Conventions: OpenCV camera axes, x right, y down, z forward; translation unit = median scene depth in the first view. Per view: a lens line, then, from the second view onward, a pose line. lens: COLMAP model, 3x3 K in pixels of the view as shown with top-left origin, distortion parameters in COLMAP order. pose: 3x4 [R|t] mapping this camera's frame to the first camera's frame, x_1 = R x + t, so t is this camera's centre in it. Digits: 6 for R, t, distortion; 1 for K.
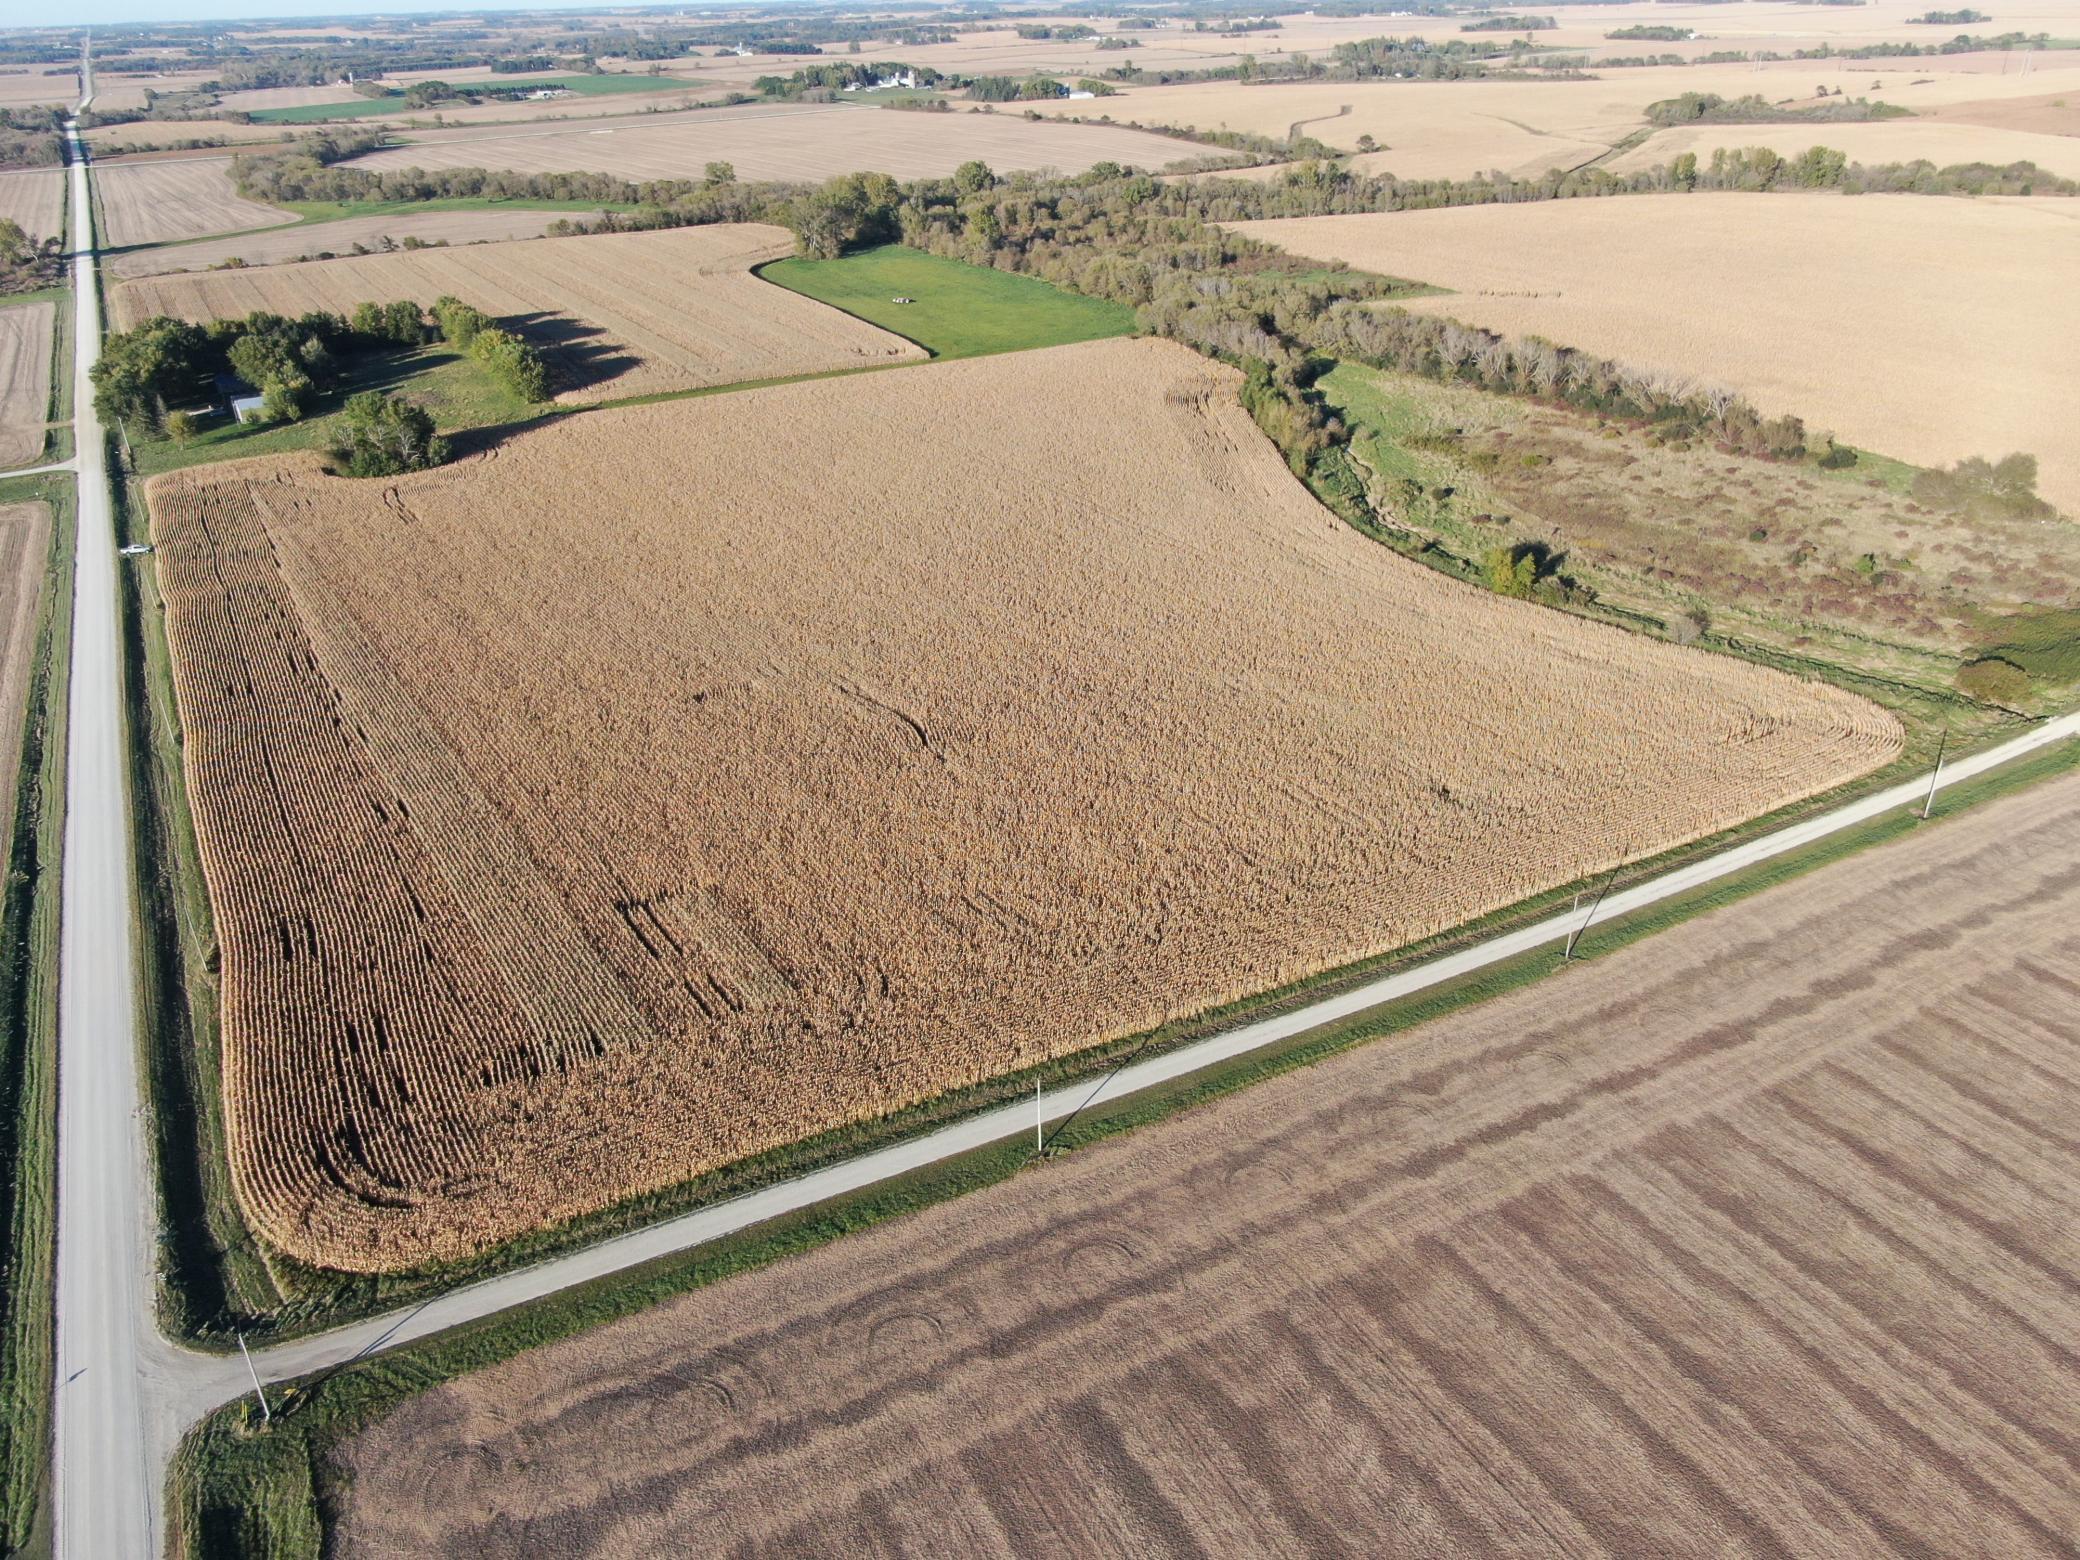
lens RADIAL K [[1498.6, 0, 1036.7], [0, 1498.6, 767.4], [0, 0, 1]] dist [-0.008142, 0.001277]
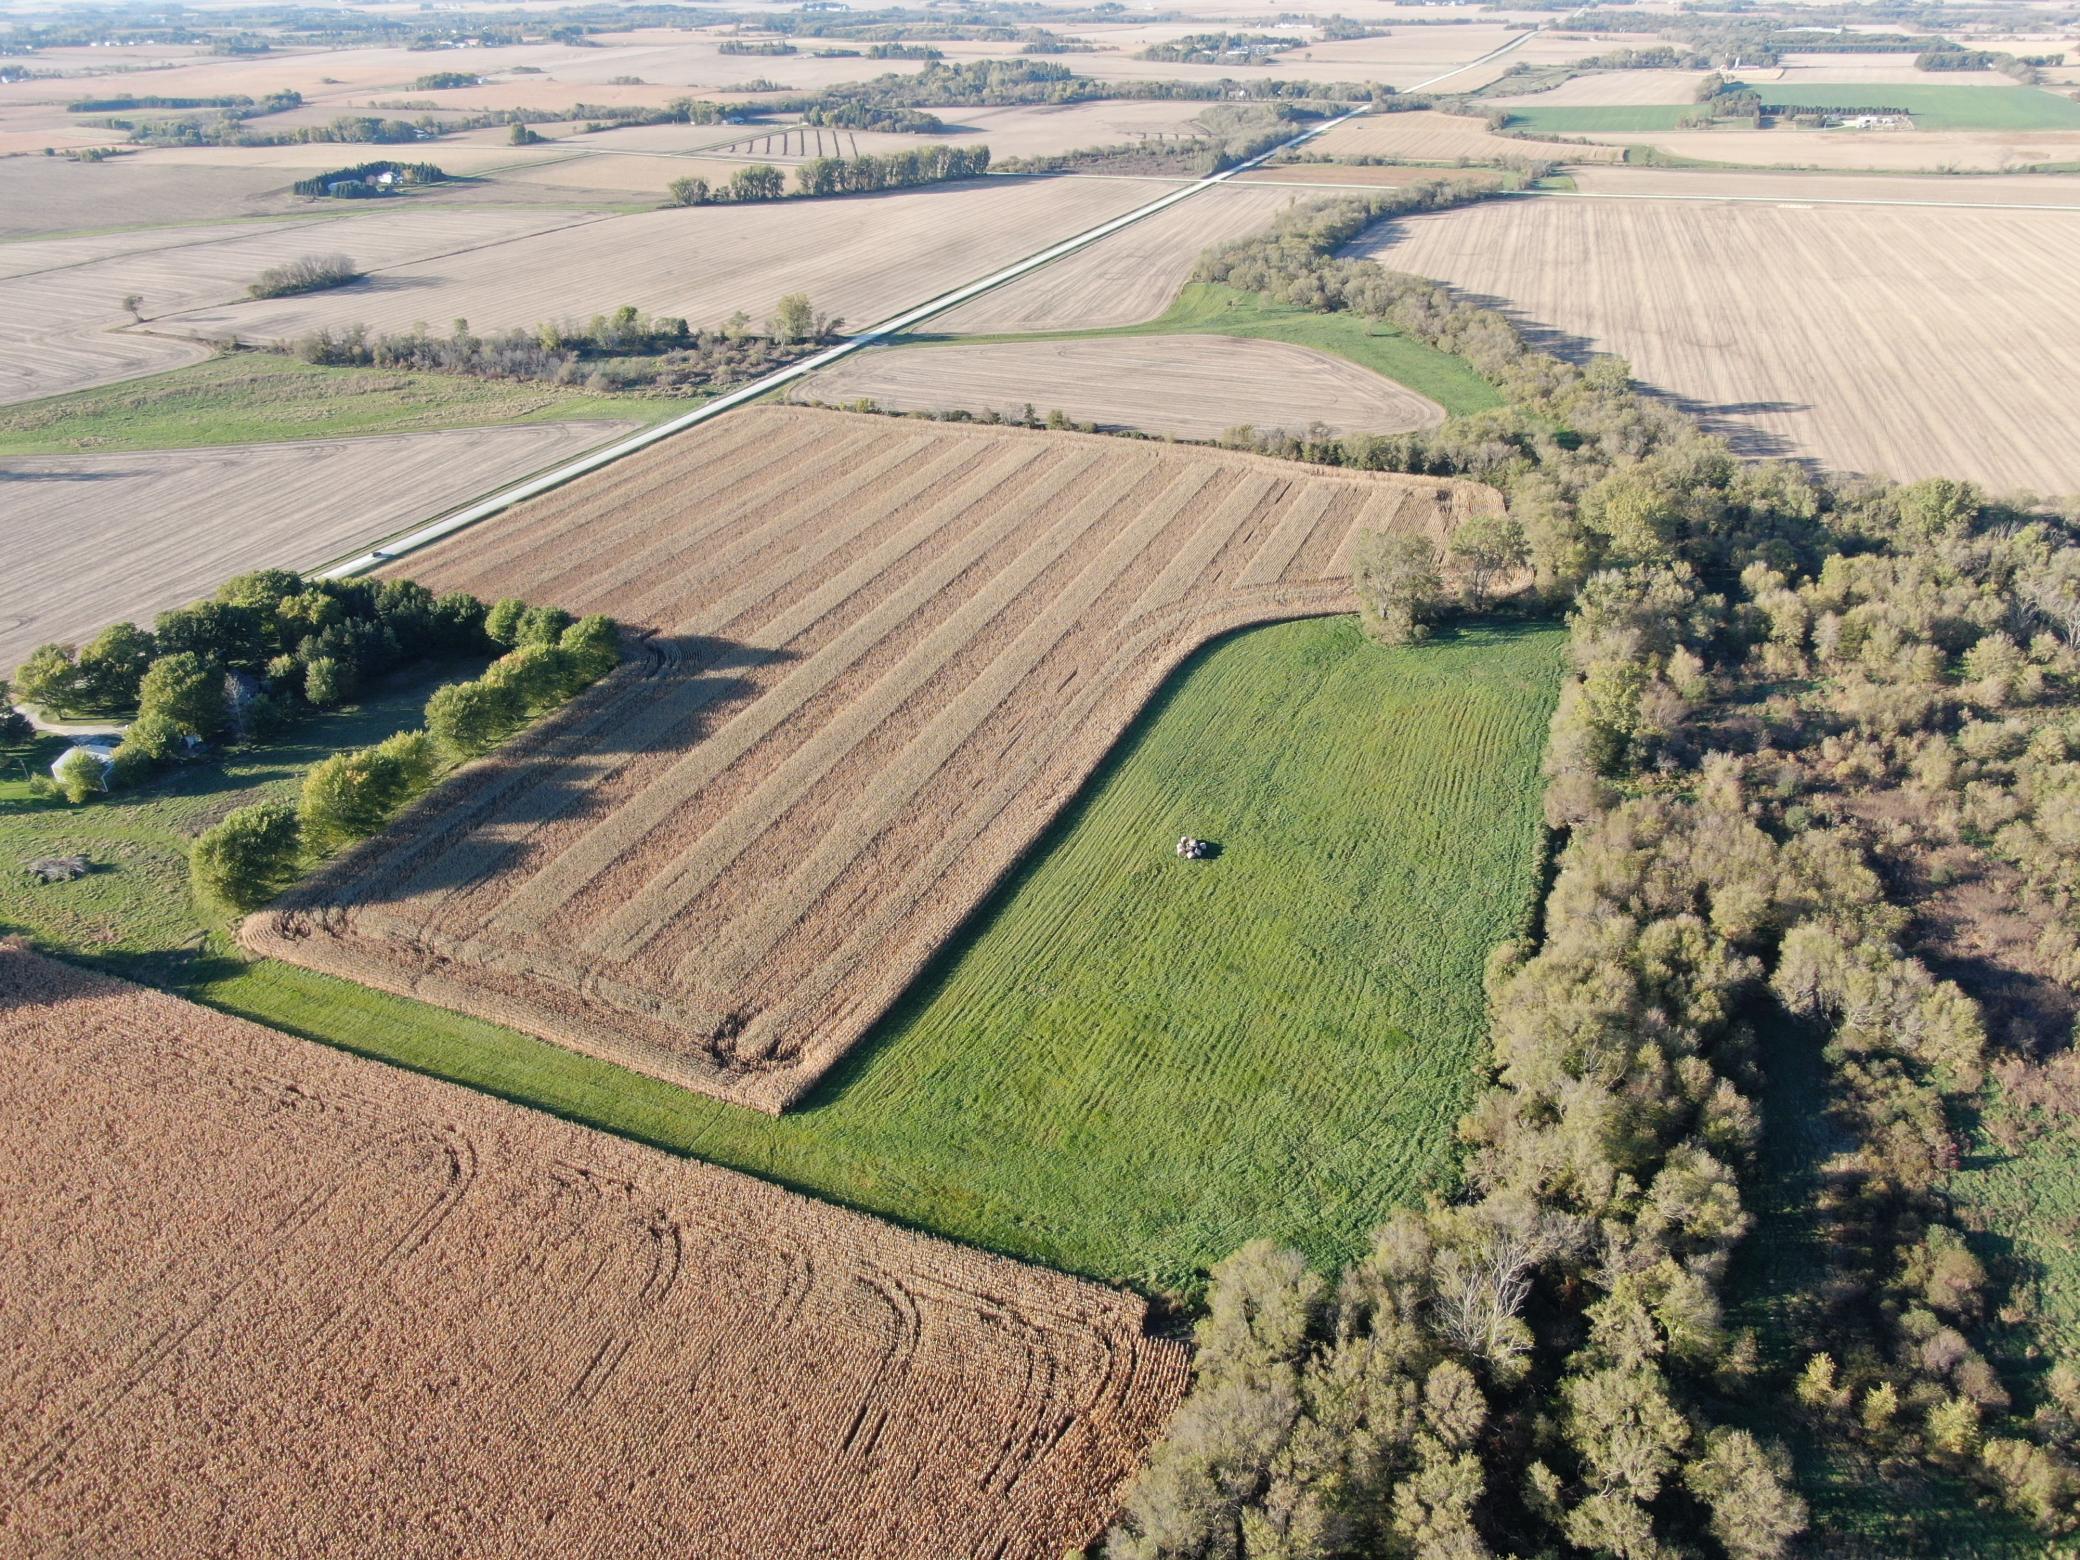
lens RADIAL K [[1498.6, 0, 1030.3], [0, 1498.6, 773.0], [0, 0, 1]] dist [-0.008142, 0.001277]
pose [[0.615703, 0.391732, -0.683708, 0.230657], [-0.364112, 0.910922, 0.194020, -0.432257], [0.698808, 0.129488, 0.703491, 0.616698]]
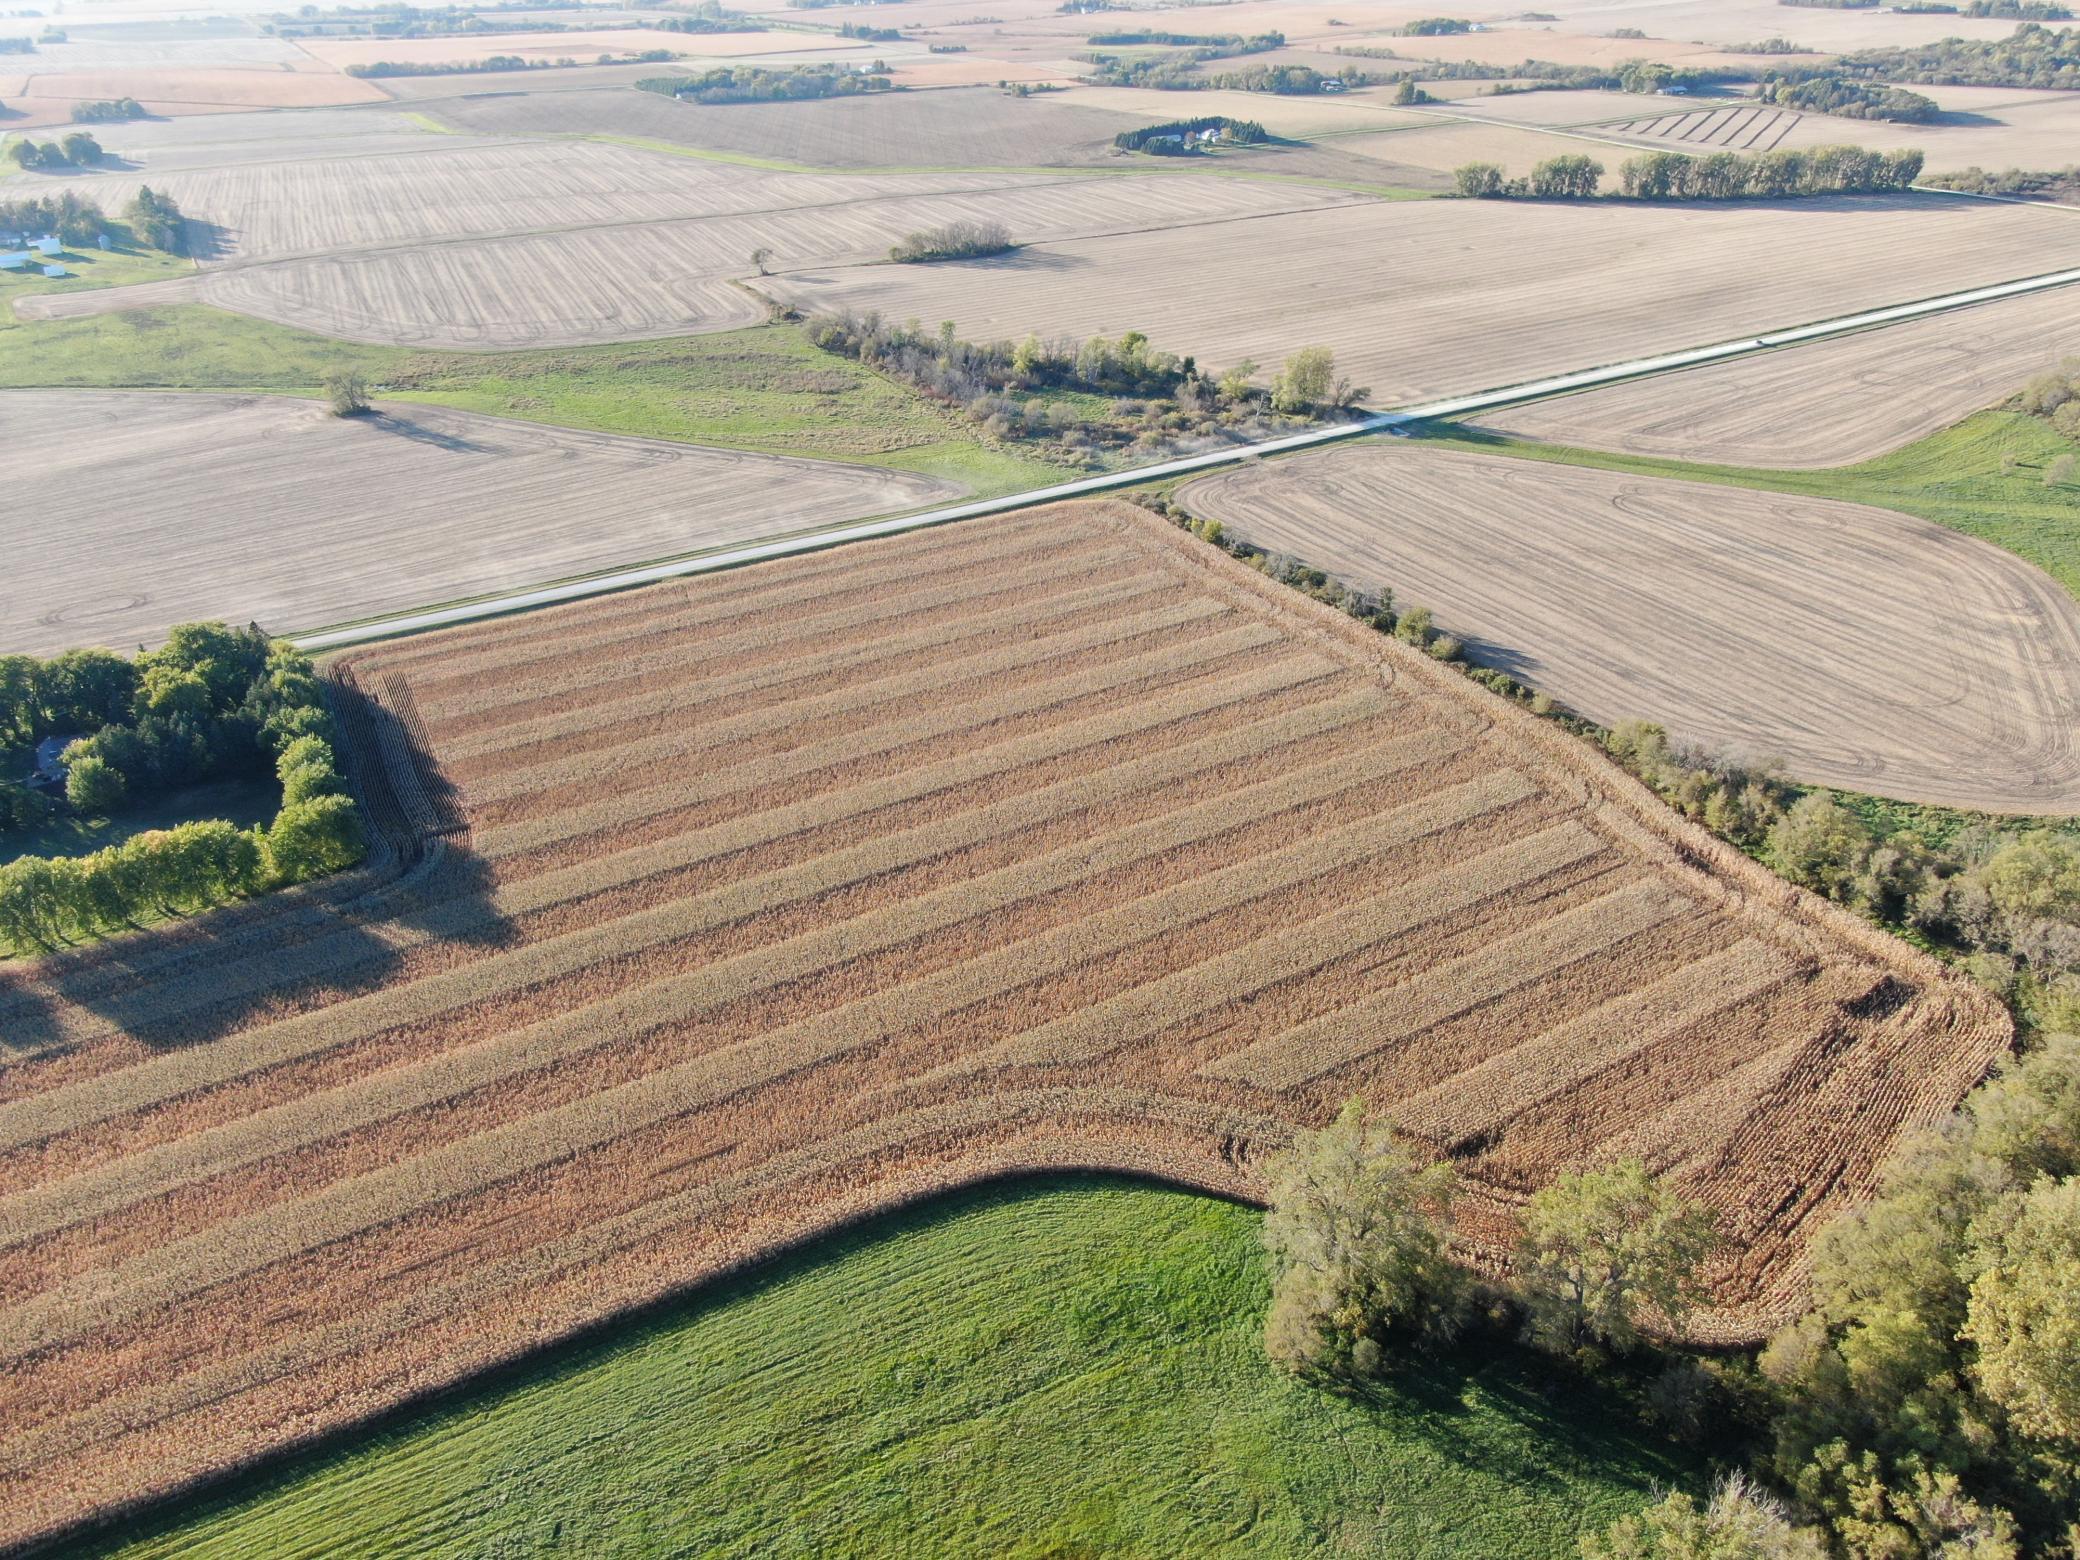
lens RADIAL K [[1498.6, 0, 1031.8], [0, 1498.6, 774.5], [0, 0, 1]] dist [-0.008142, 0.001277]
pose [[-0.010536, 0.518569, -0.854971, 0.055244], [-0.435930, 0.767108, 0.470649, -0.645373], [0.899919, 0.377666, 0.217977, 1.040972]]
